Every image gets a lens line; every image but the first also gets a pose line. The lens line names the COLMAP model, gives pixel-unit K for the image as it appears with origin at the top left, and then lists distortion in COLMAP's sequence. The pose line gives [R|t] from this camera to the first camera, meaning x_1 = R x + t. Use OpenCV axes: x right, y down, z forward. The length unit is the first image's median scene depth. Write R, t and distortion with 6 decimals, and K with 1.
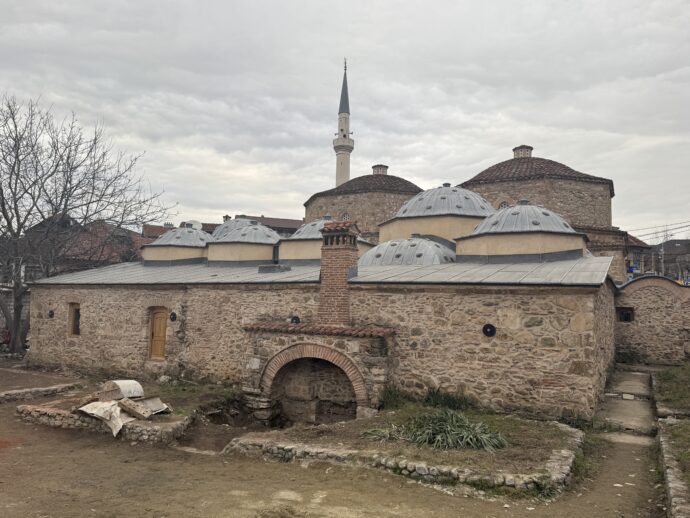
lens RADIAL K [[525.1, 0, 345.0], [0, 525.1, 261.1], [0, 0, 1]] dist [0.075593, -0.002026]
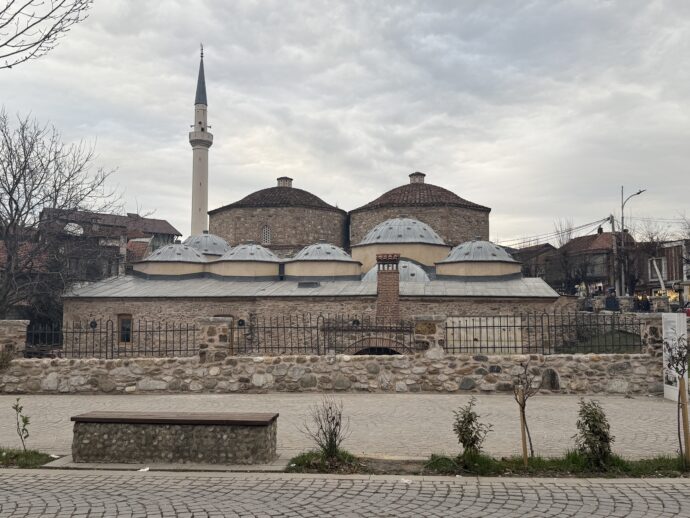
lens RADIAL K [[642.7, 0, 344.6], [0, 642.7, 258.9], [0, 0, 1]] dist [0.111578, 0.000000]
pose [[0.935378, 0.012939, 0.353414, -0.623288], [-0.012044, 0.999916, -0.004732, -0.042268], [-0.353446, 0.000170, 0.935455, -0.516079]]
